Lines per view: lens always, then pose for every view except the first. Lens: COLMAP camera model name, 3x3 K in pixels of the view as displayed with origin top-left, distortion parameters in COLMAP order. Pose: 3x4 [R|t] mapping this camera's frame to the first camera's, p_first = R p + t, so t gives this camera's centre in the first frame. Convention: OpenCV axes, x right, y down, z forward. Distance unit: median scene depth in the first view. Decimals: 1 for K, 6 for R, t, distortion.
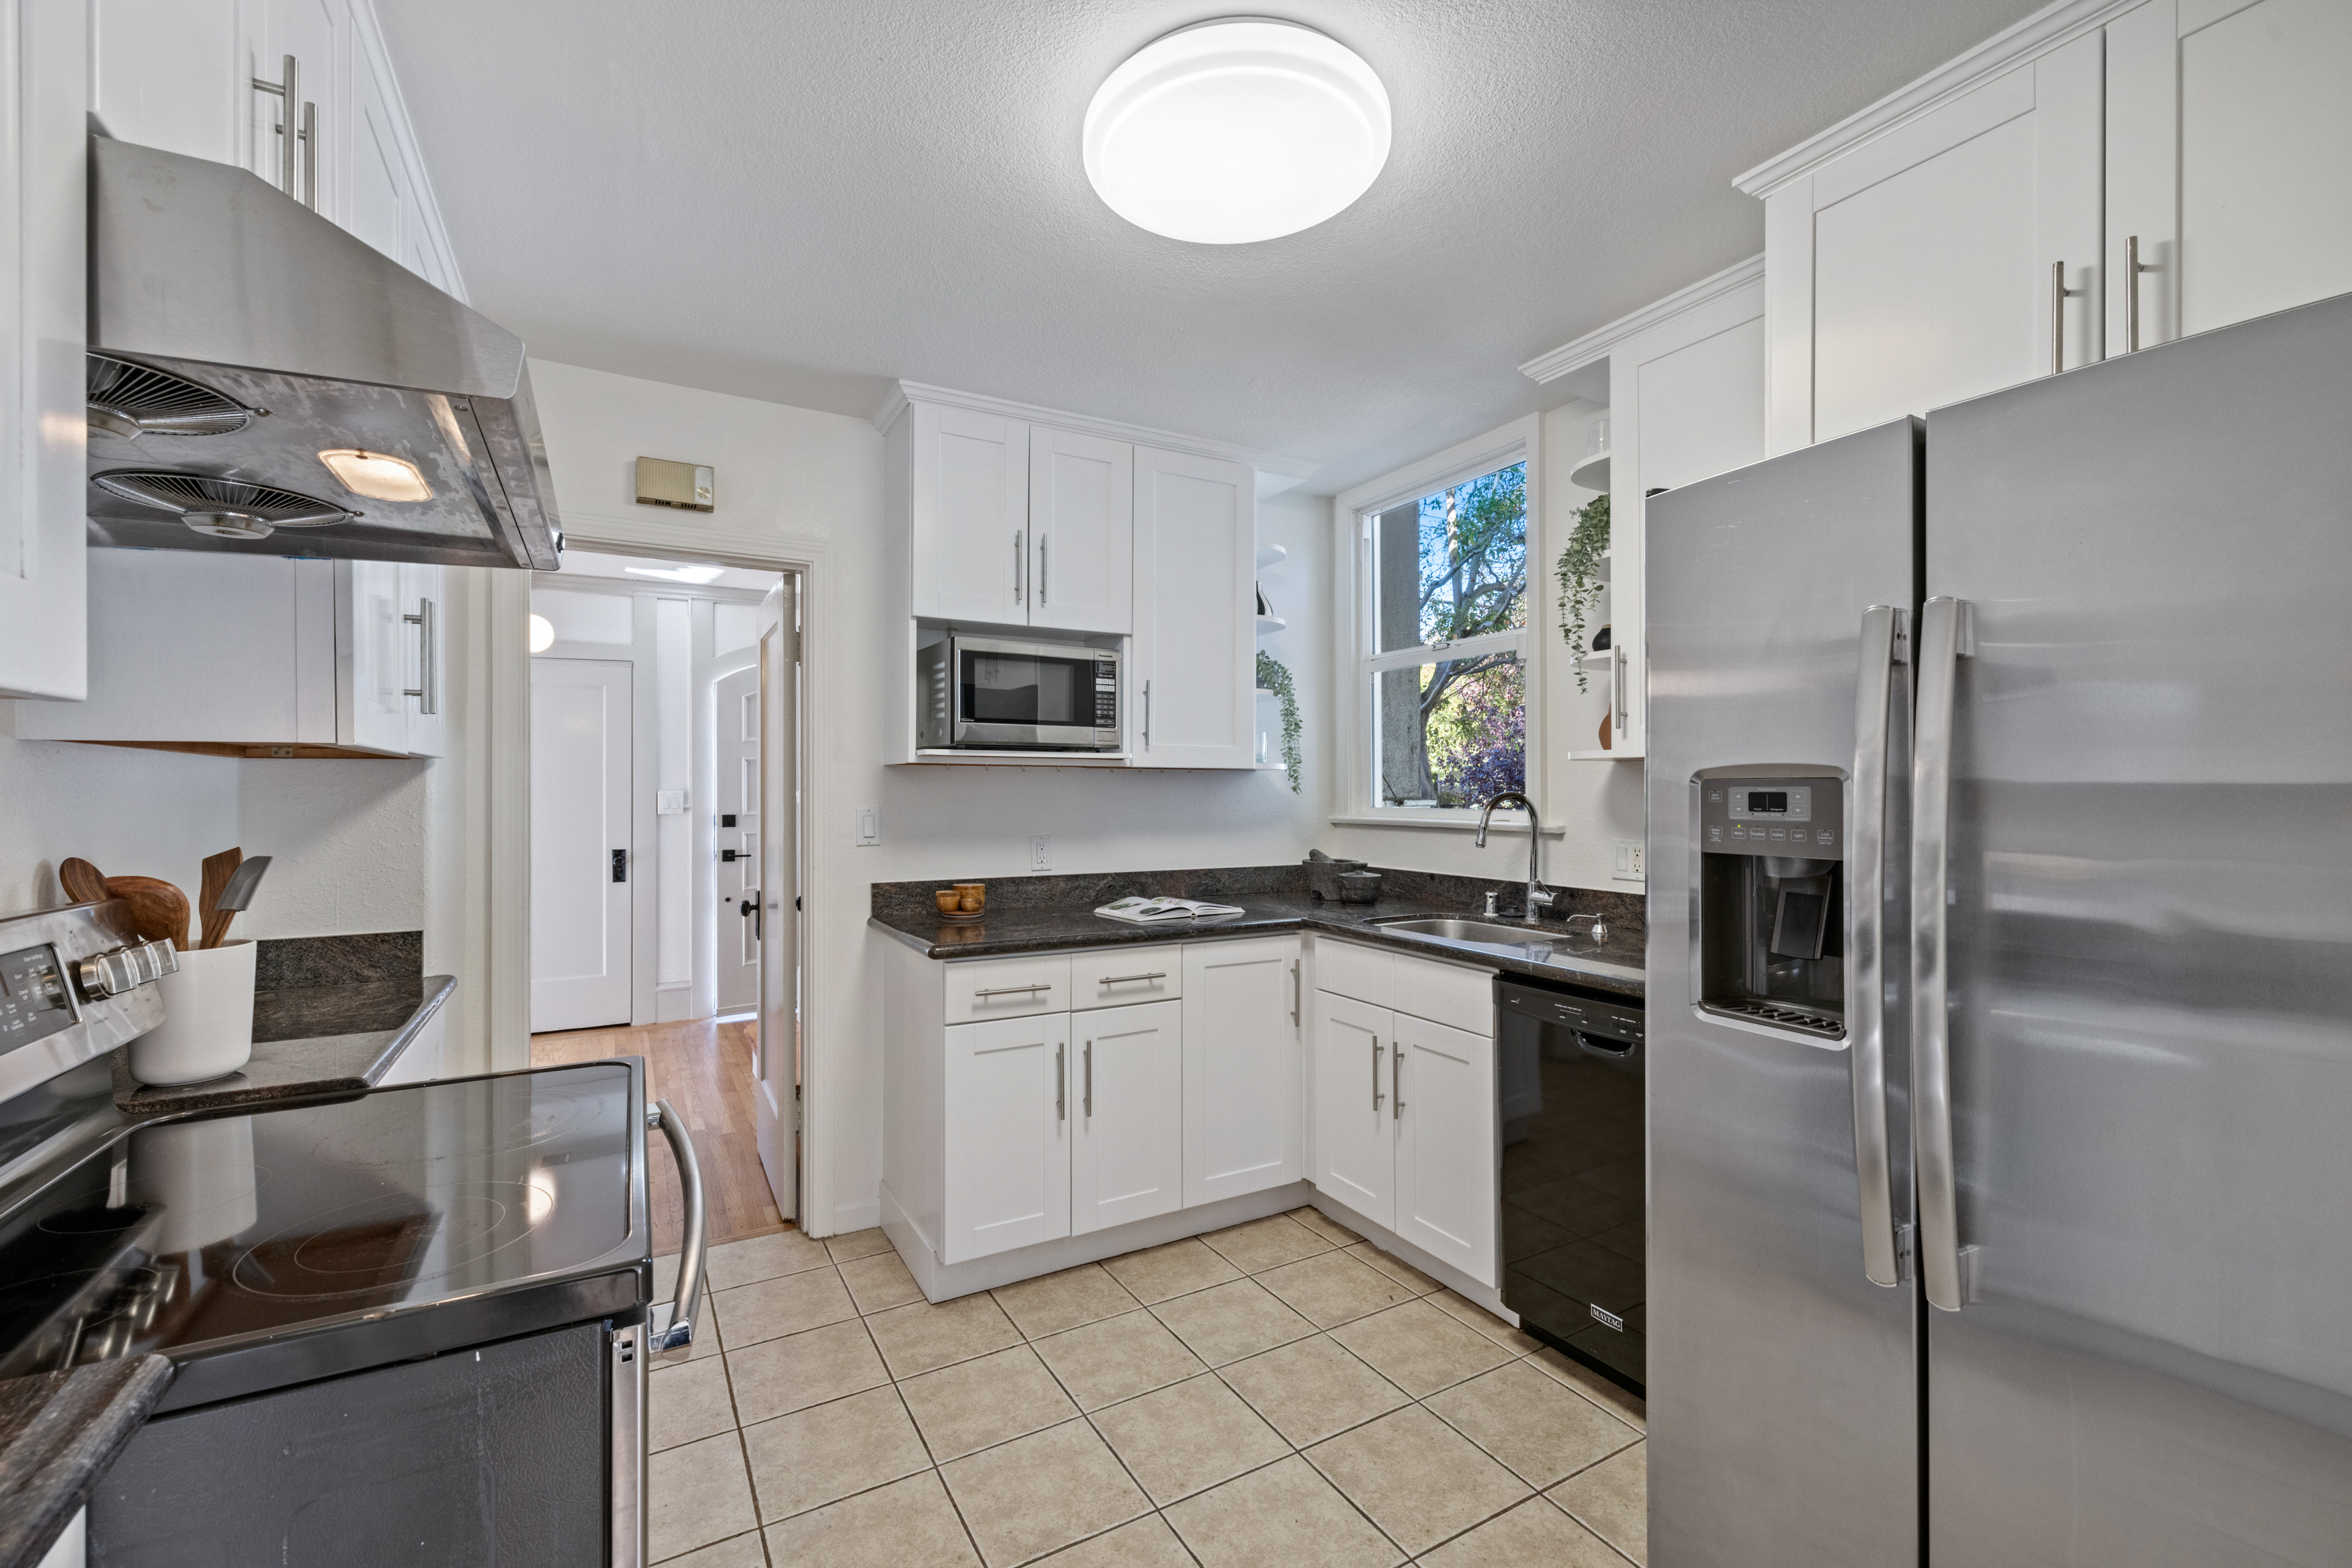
lens RADIAL K [[986.1, 0, 1171.6], [0, 986.1, 777.2], [0, 0, 1]] dist [0.002010, -0.000726]
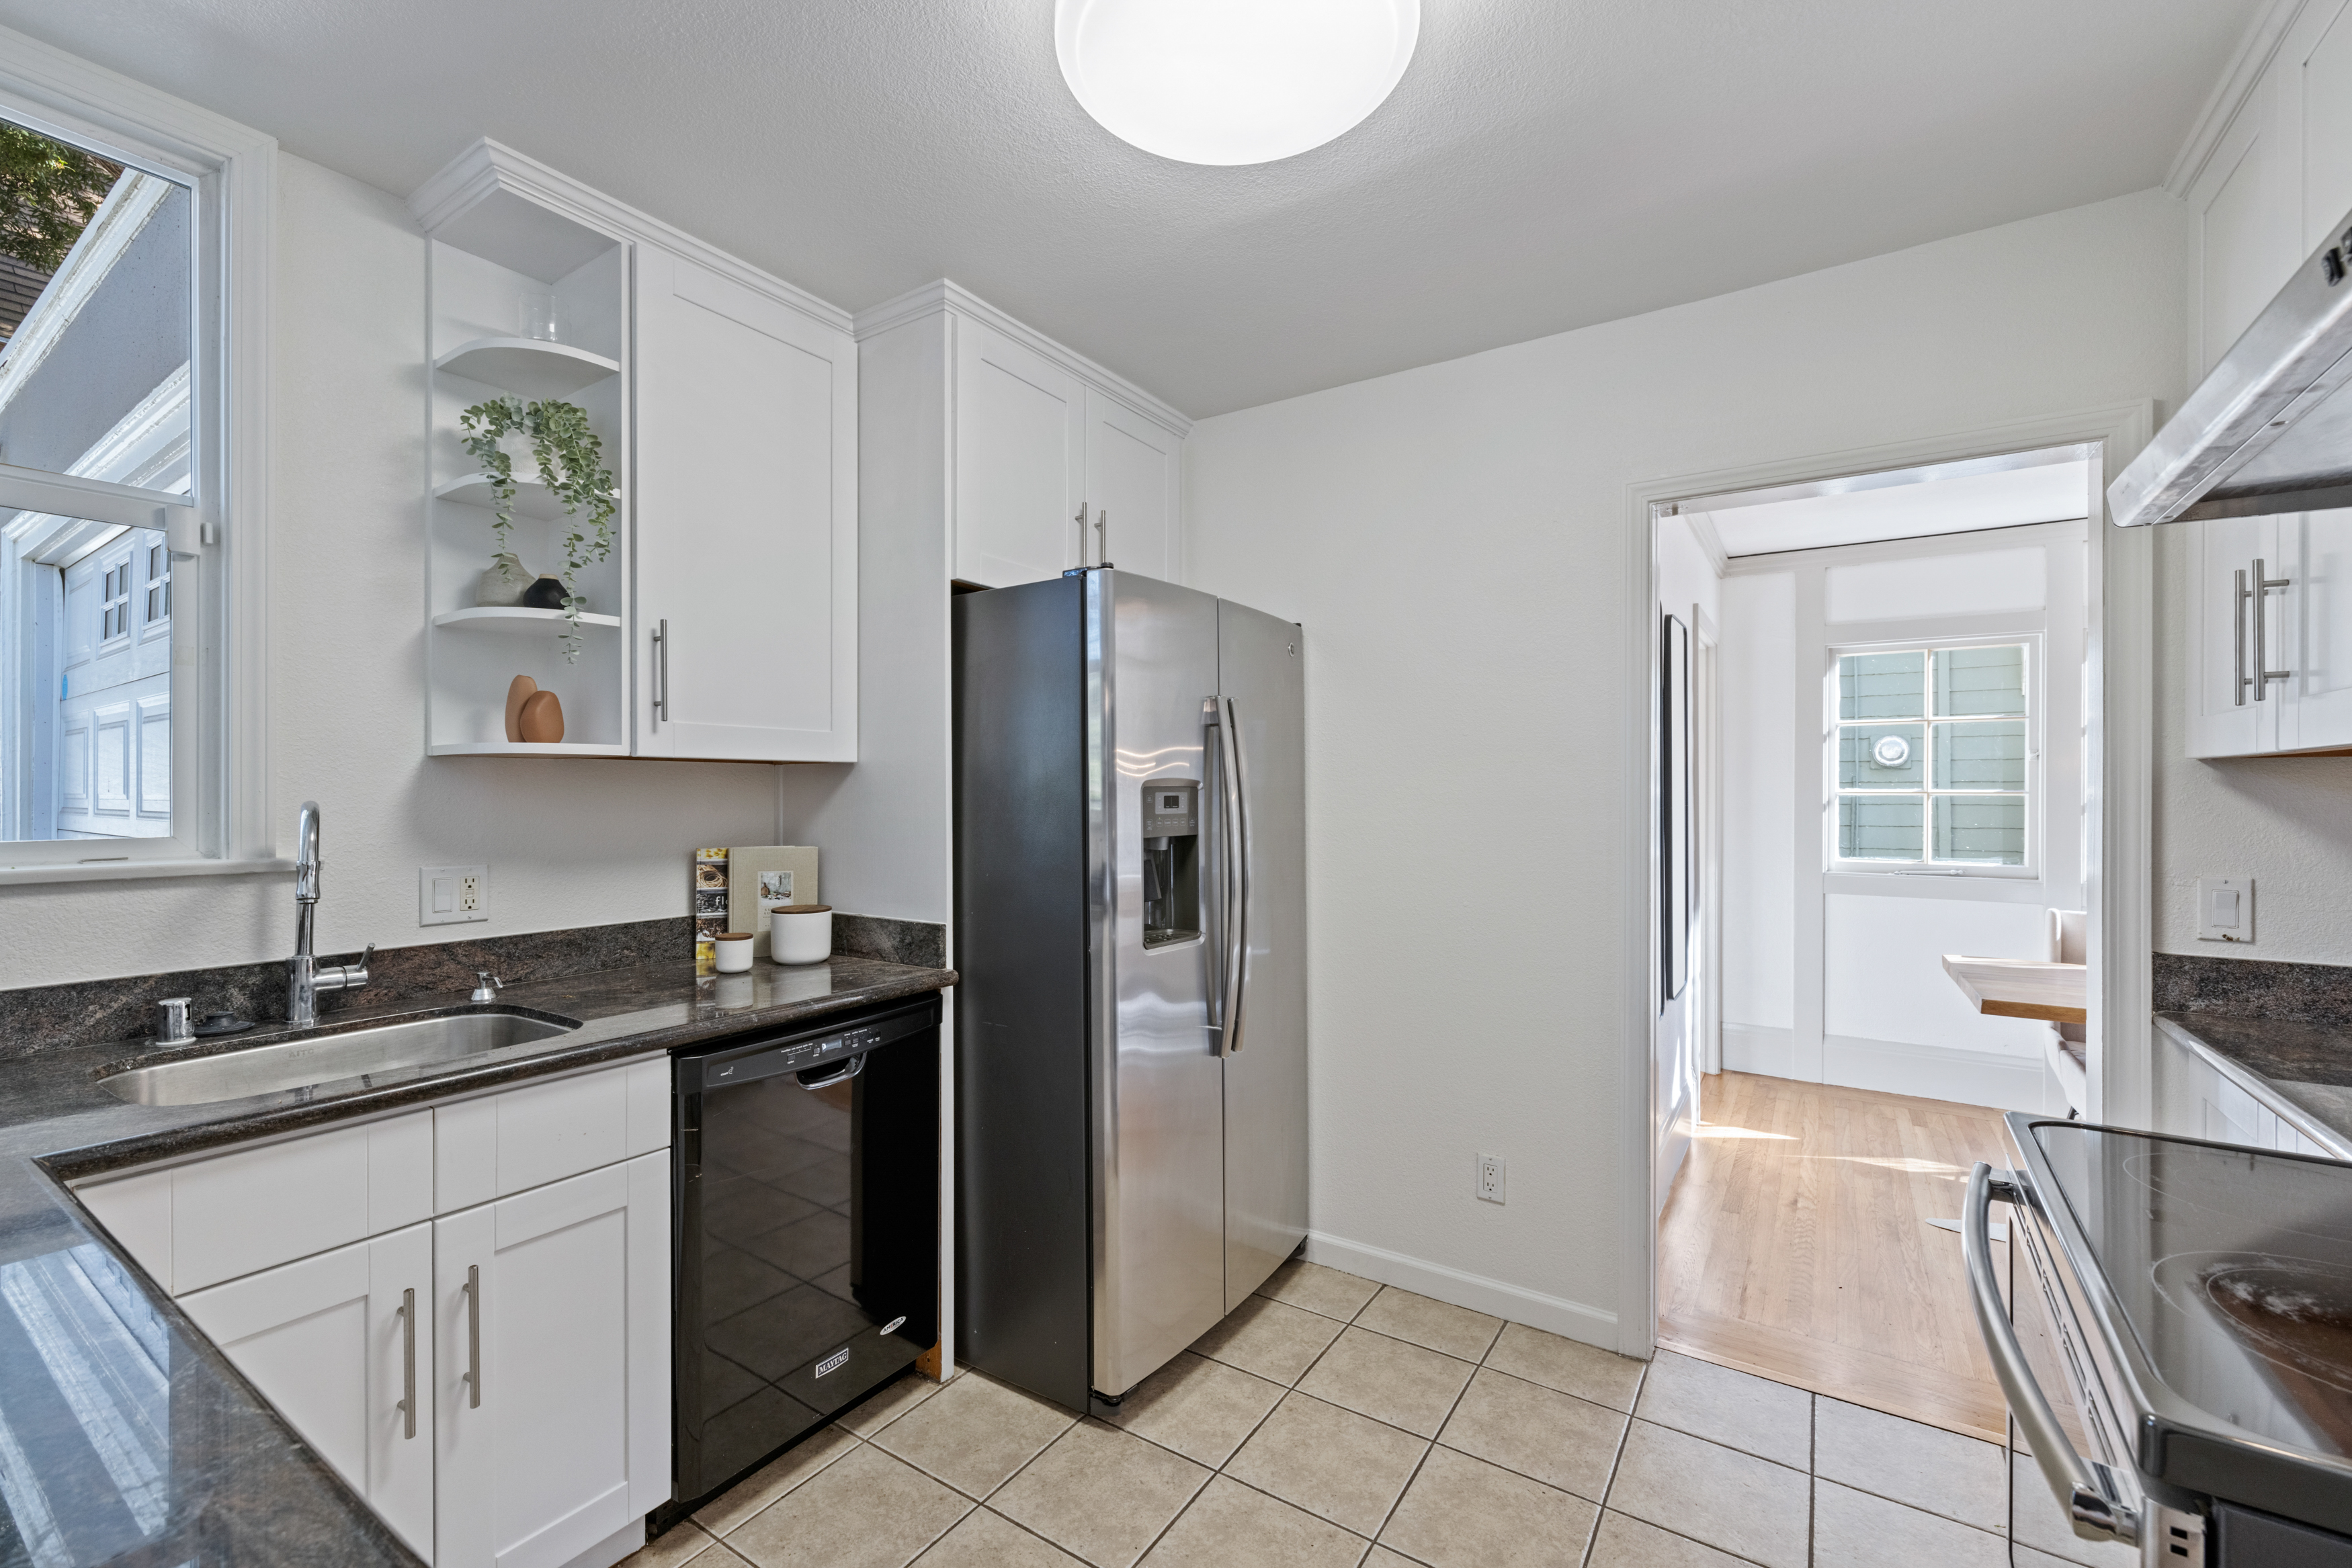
lens RADIAL K [[986.1, 0, 1158.7], [0, 986.1, 791.4], [0, 0, 1]] dist [0.002010, -0.000726]
pose [[-0.437082, 0.003401, 0.899415, -0.399141], [-0.007934, 0.999939, -0.007636, 0.010295], [-0.899387, -0.010473, -0.437028, 0.851857]]
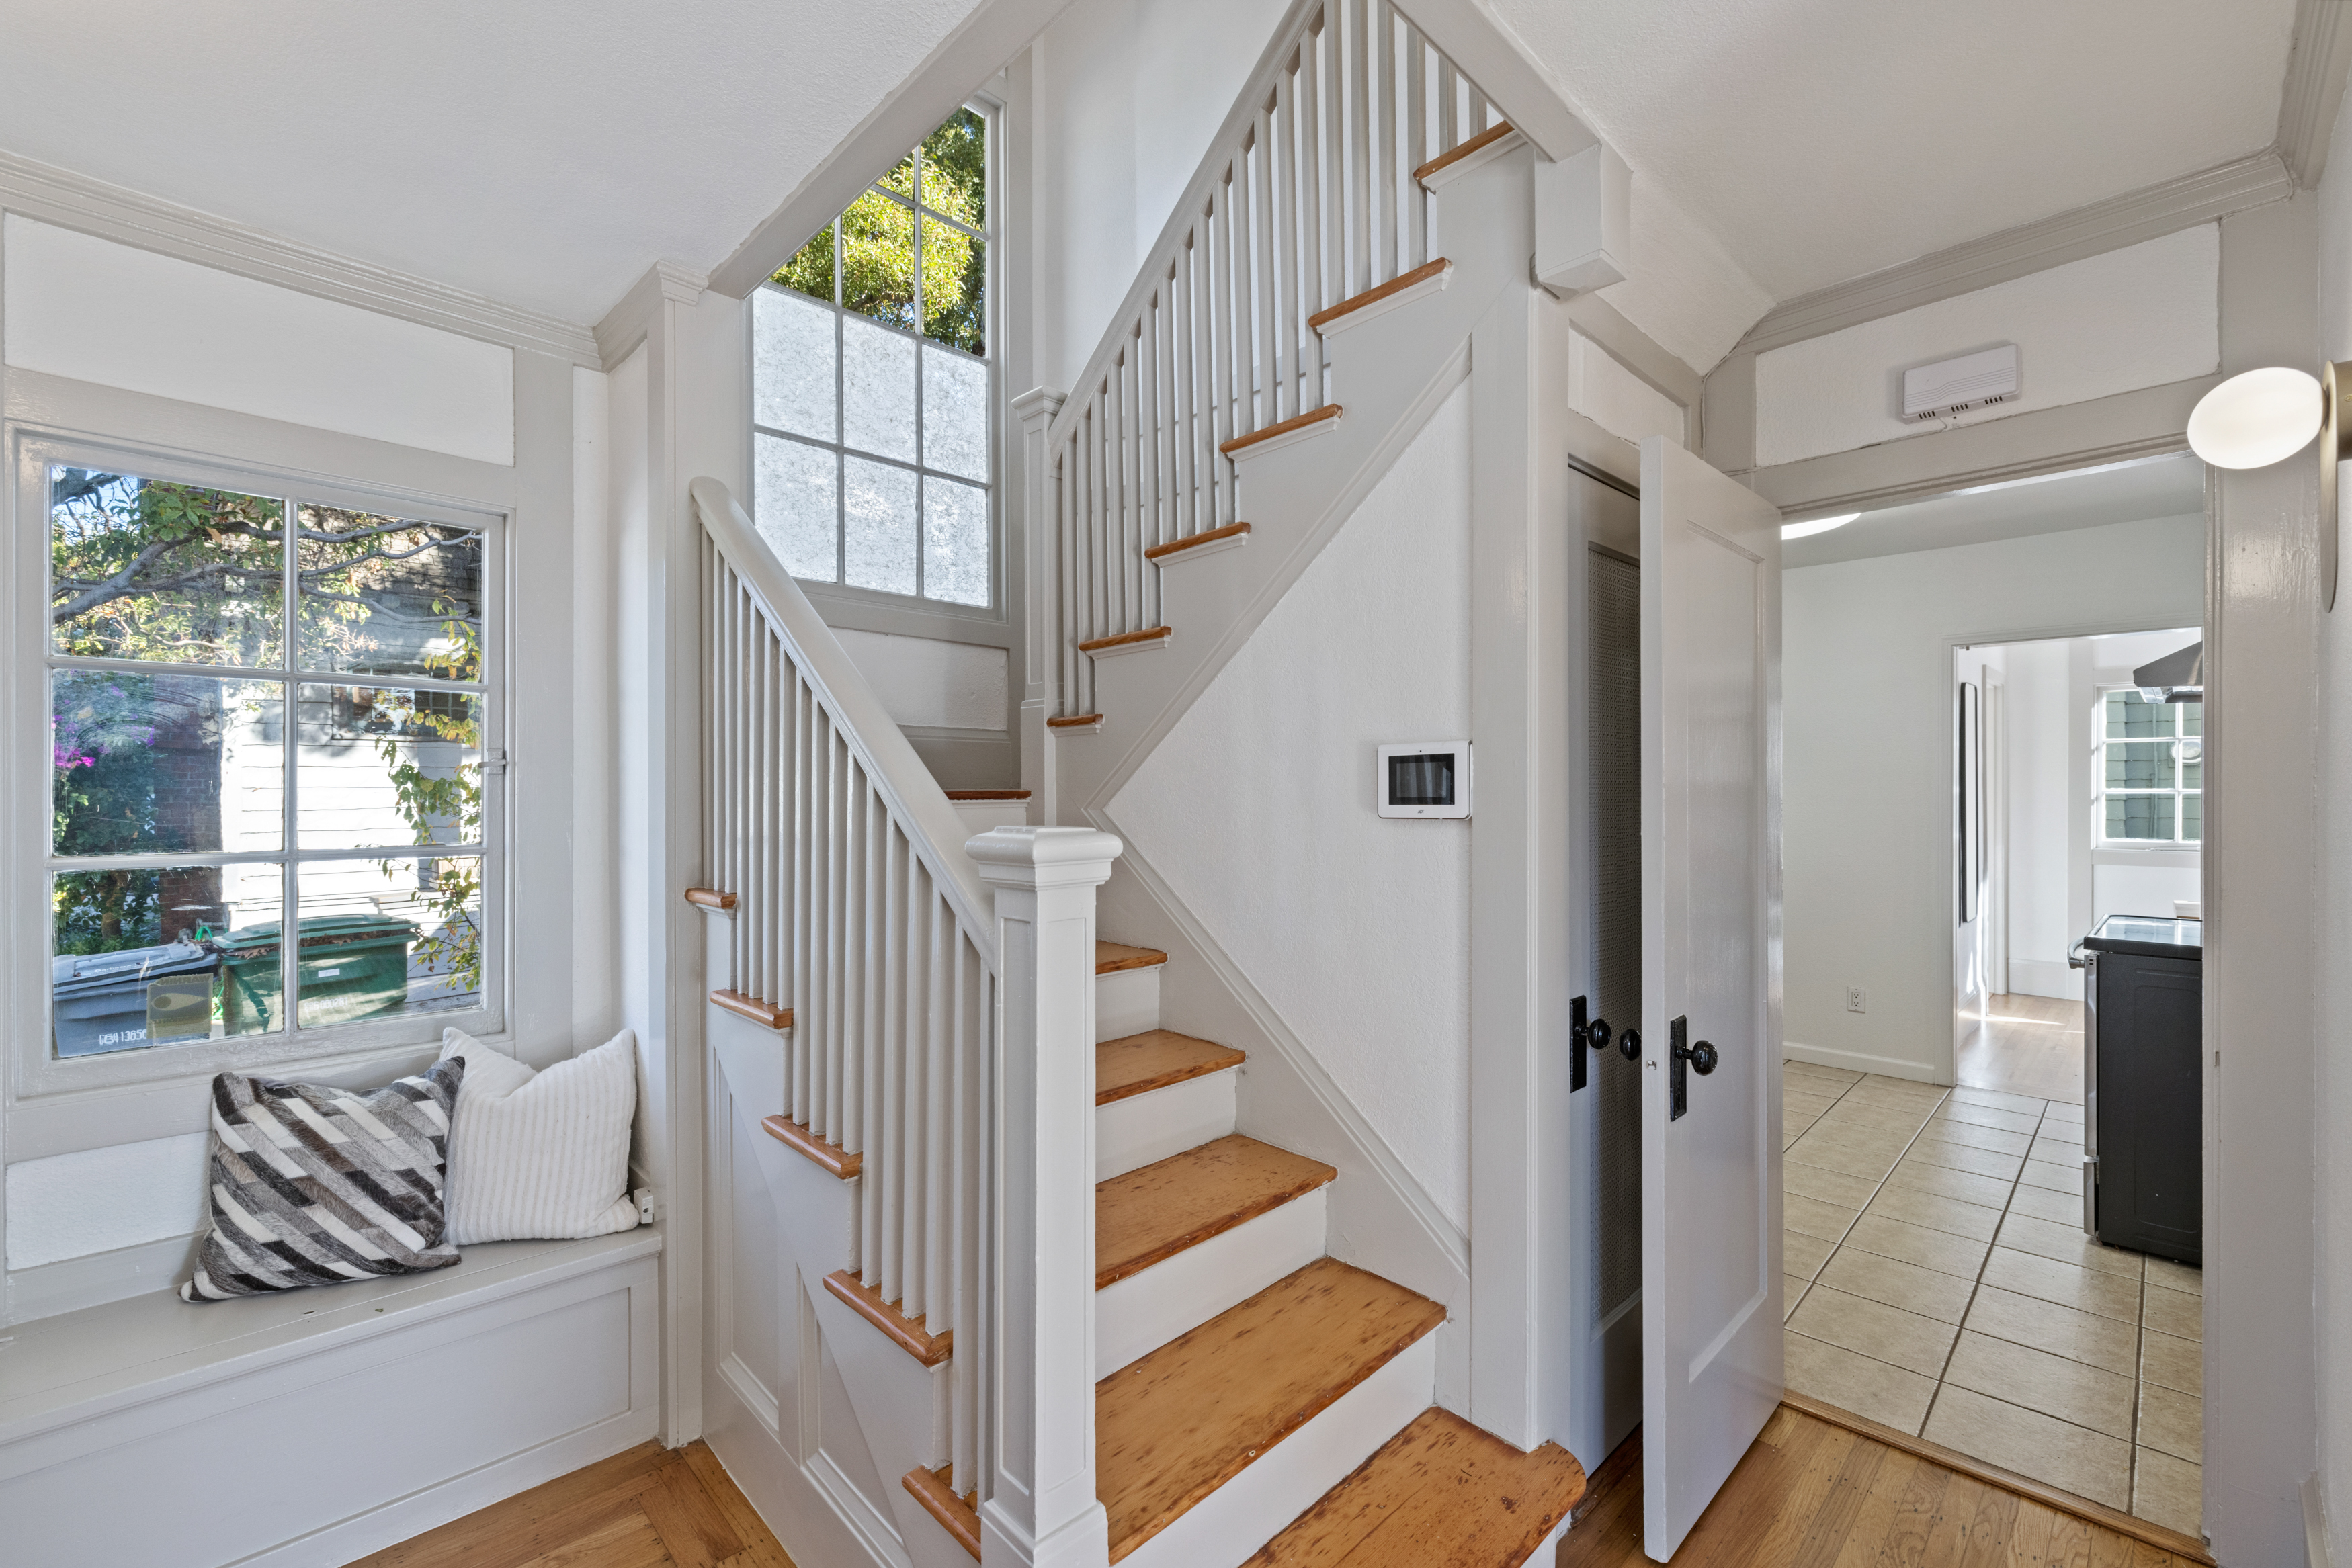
lens RADIAL K [[986.1, 0, 1171.1], [0, 986.1, 786.8], [0, 0, 1]] dist [0.002010, -0.000726]
pose [[-0.251698, 0.004891, 0.967794, -0.632727], [-0.006912, 0.999953, -0.006851, 0.010458], [-0.967781, -0.008413, -0.251652, 1.167095]]
